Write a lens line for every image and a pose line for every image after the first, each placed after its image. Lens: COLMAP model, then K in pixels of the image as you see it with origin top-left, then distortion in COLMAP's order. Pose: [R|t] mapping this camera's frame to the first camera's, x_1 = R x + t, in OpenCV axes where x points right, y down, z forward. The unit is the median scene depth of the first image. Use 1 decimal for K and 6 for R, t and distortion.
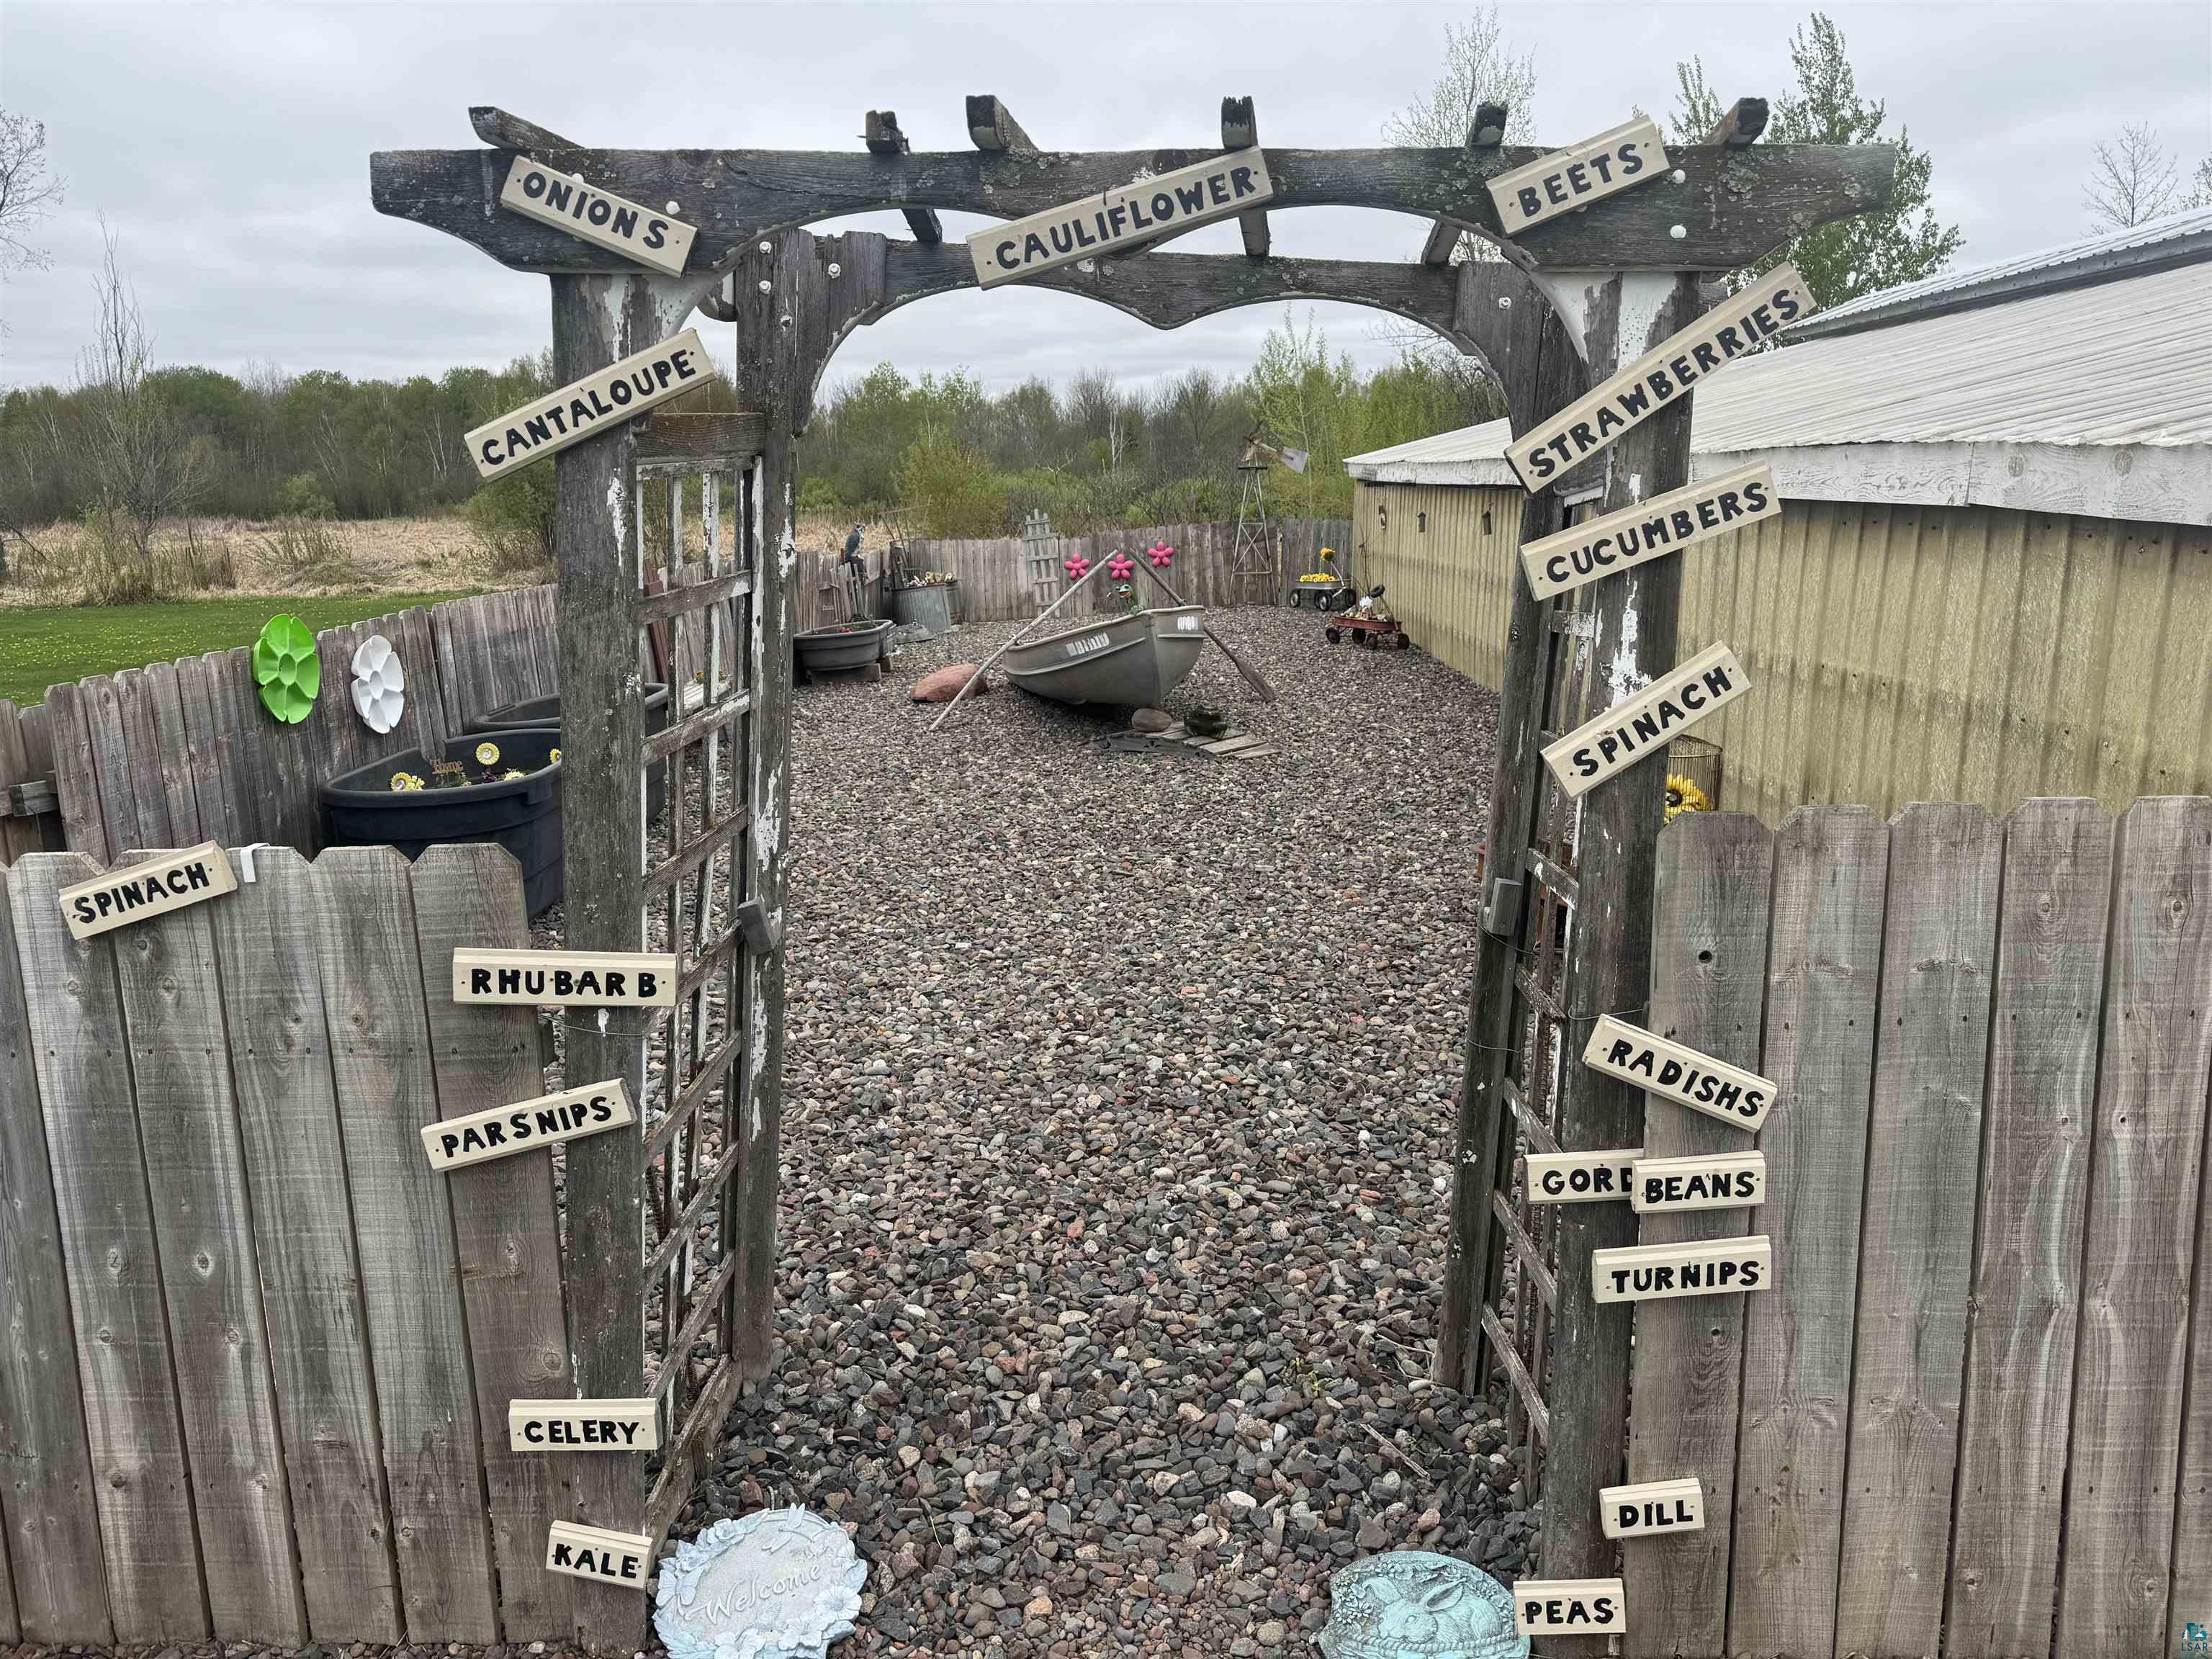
lens RADIAL K [[1543.5, 0, 1089.8], [0, 1543.5, 833.3], [0, 0, 1]] dist [0.108598, -0.159571]
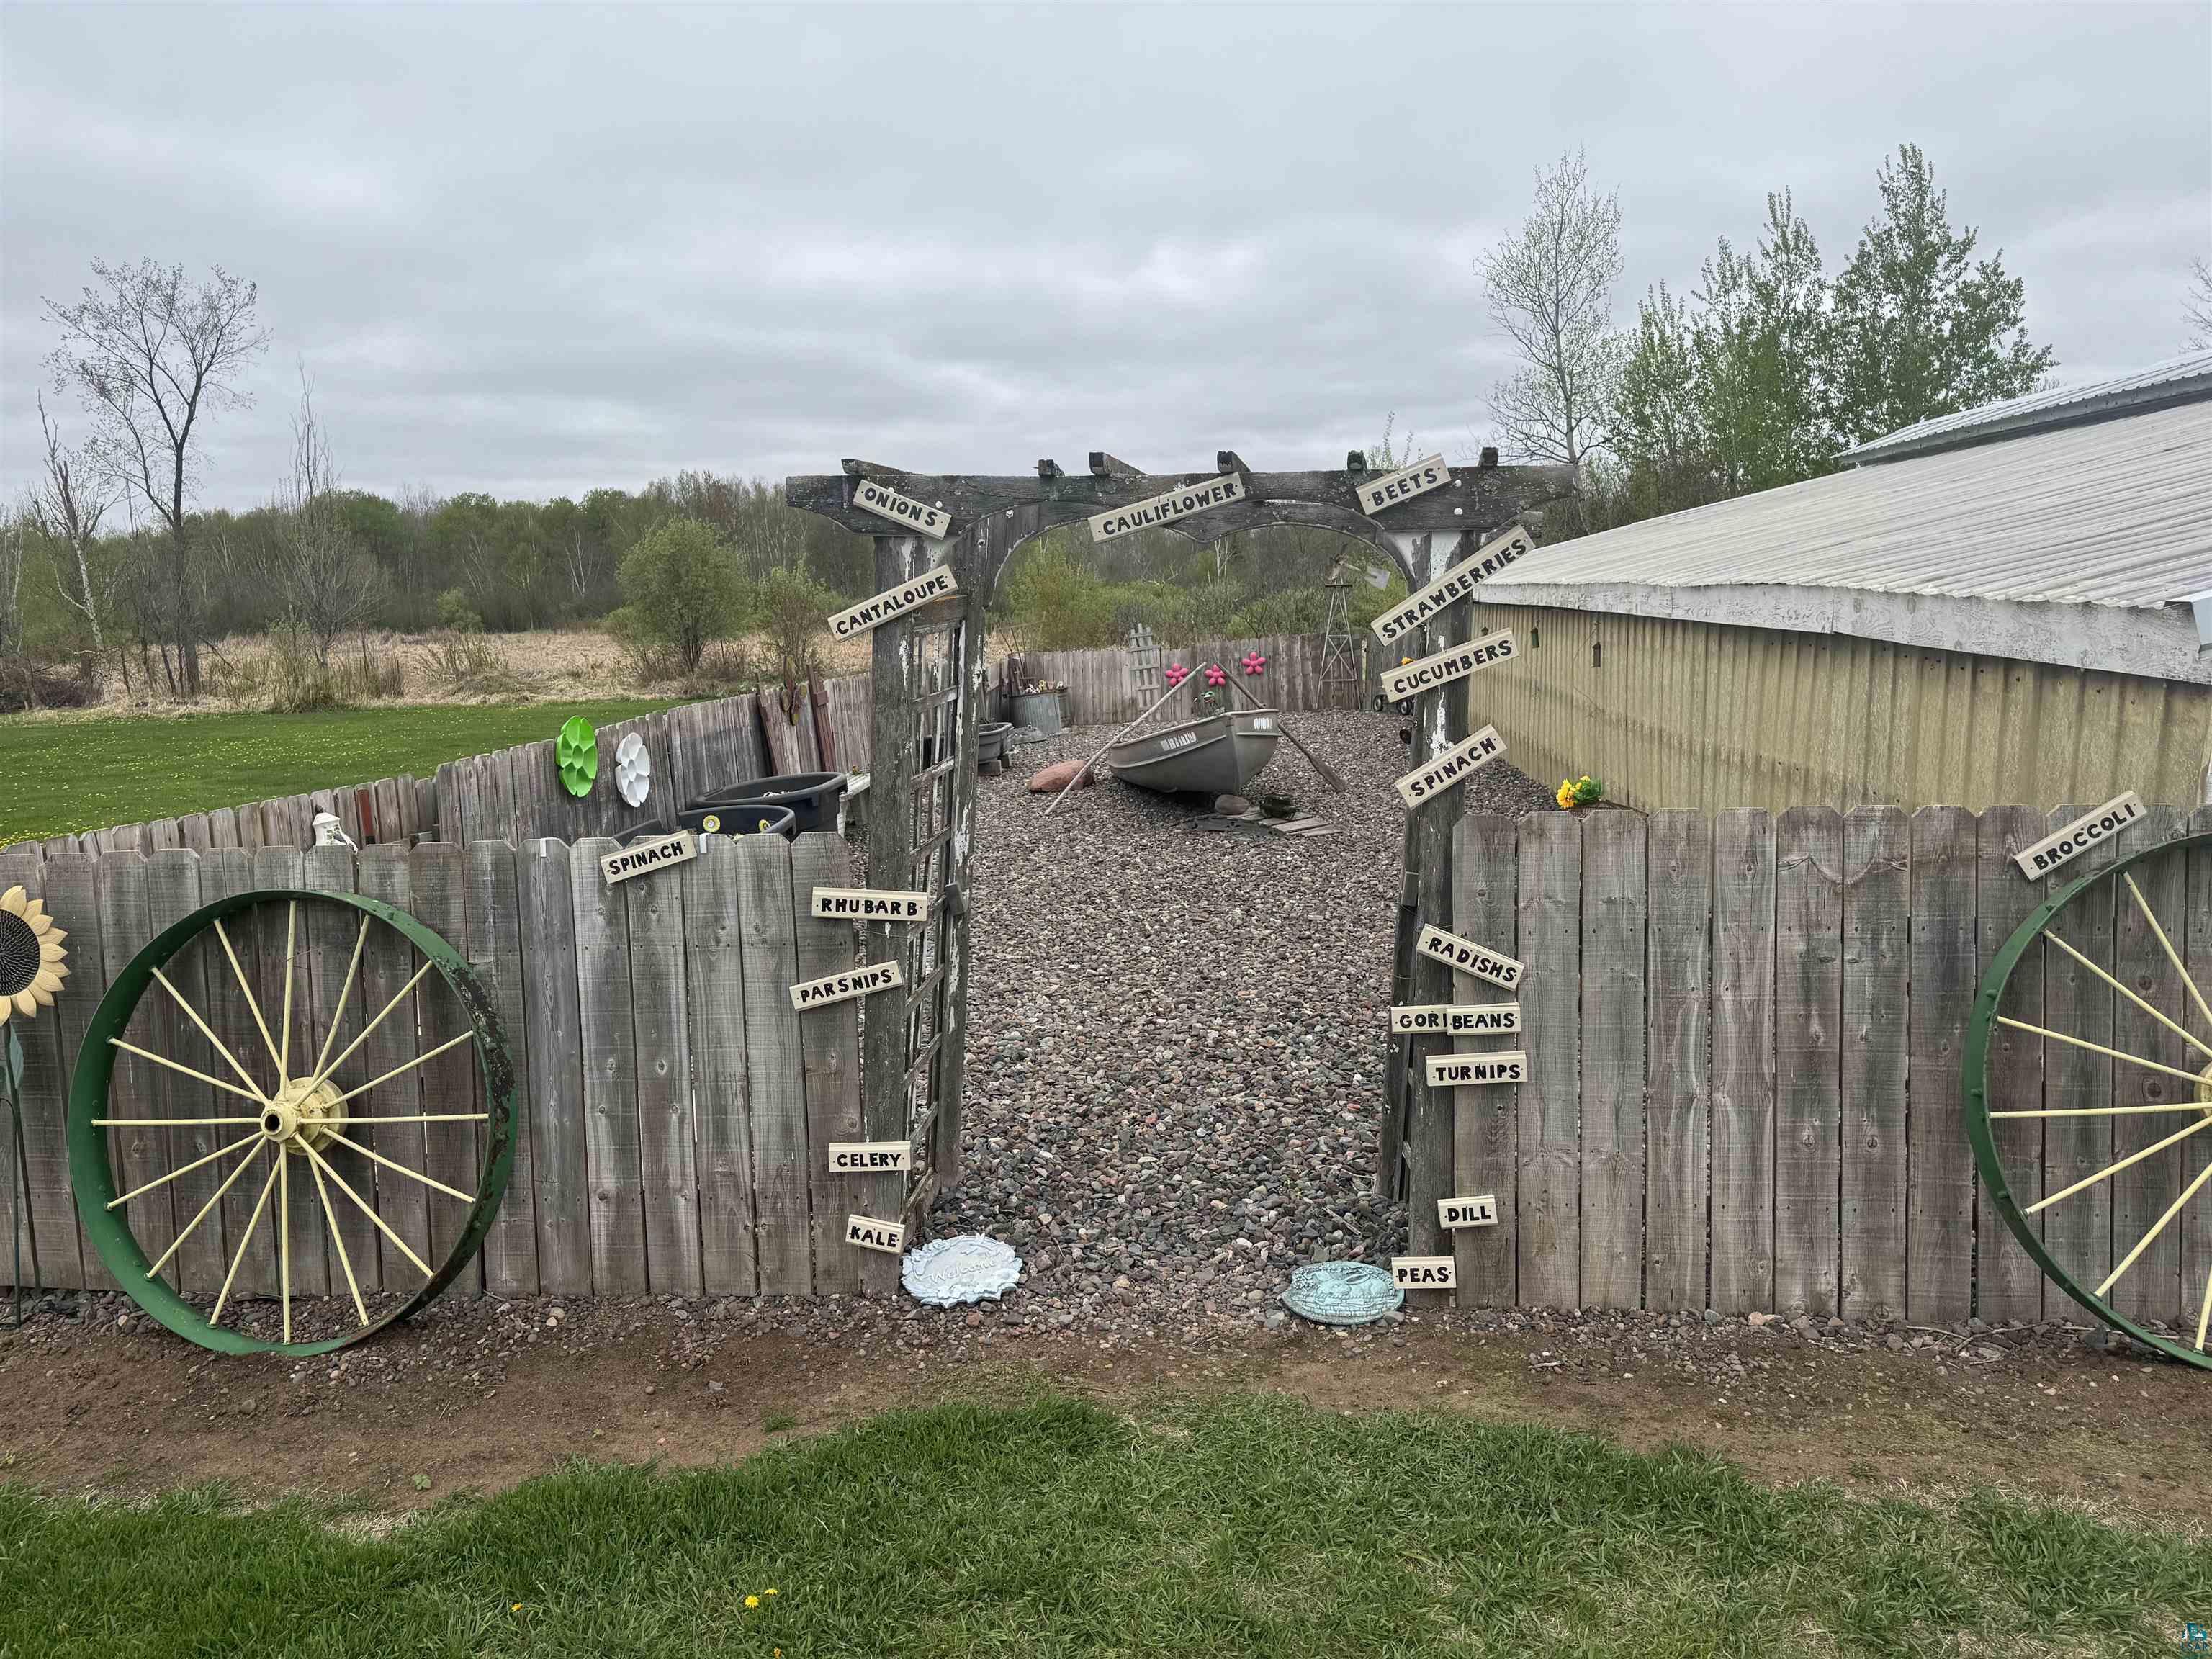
lens RADIAL K [[1543.5, 0, 1089.8], [0, 1543.5, 833.3], [0, 0, 1]] dist [0.108598, -0.159571]
pose [[0.997670, 0.004885, -0.068056, 0.038709], [-0.009457, 0.997706, -0.067031, 0.095870], [0.067573, 0.067518, 0.995427, -0.612116]]
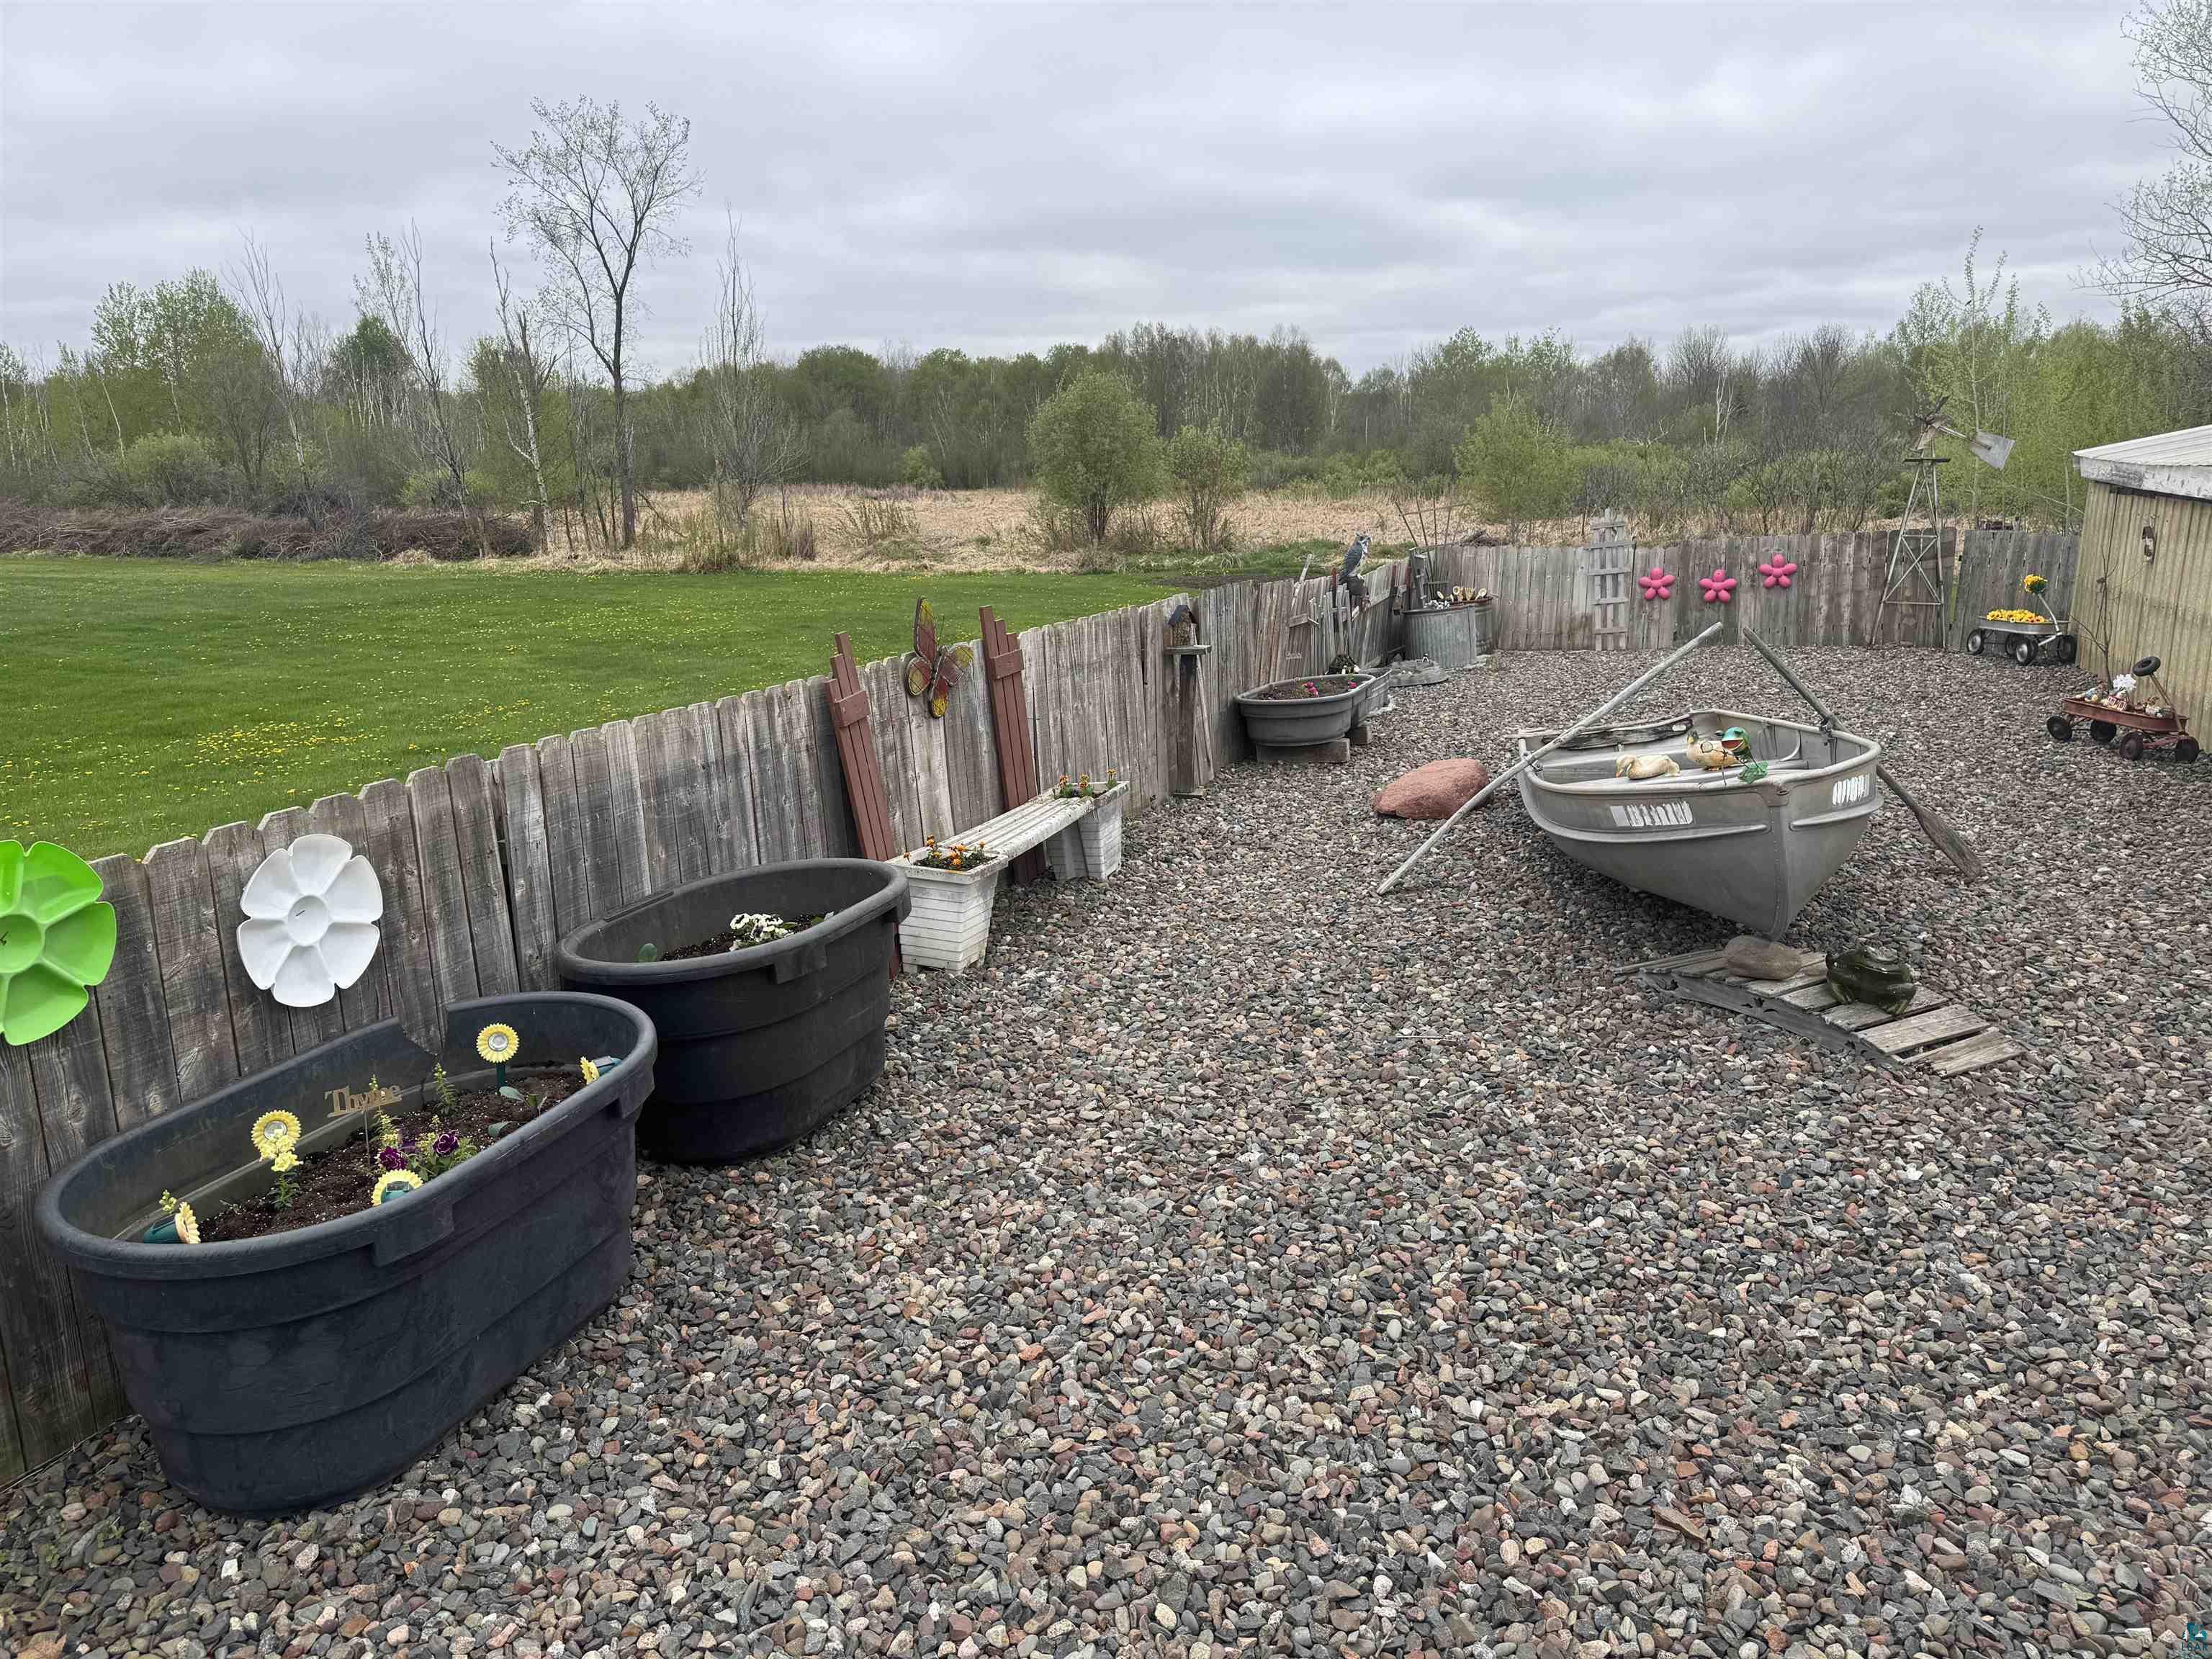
lens RADIAL K [[1534.8, 0, 1104.4], [0, 1534.8, 838.1], [0, 0, 1]] dist [0.124883, -0.203329]
pose [[0.940267, 0.089703, -0.328408, -0.005420], [-0.082183, 0.995940, 0.036738, -0.385282], [0.330370, -0.007554, 0.943821, 1.291997]]
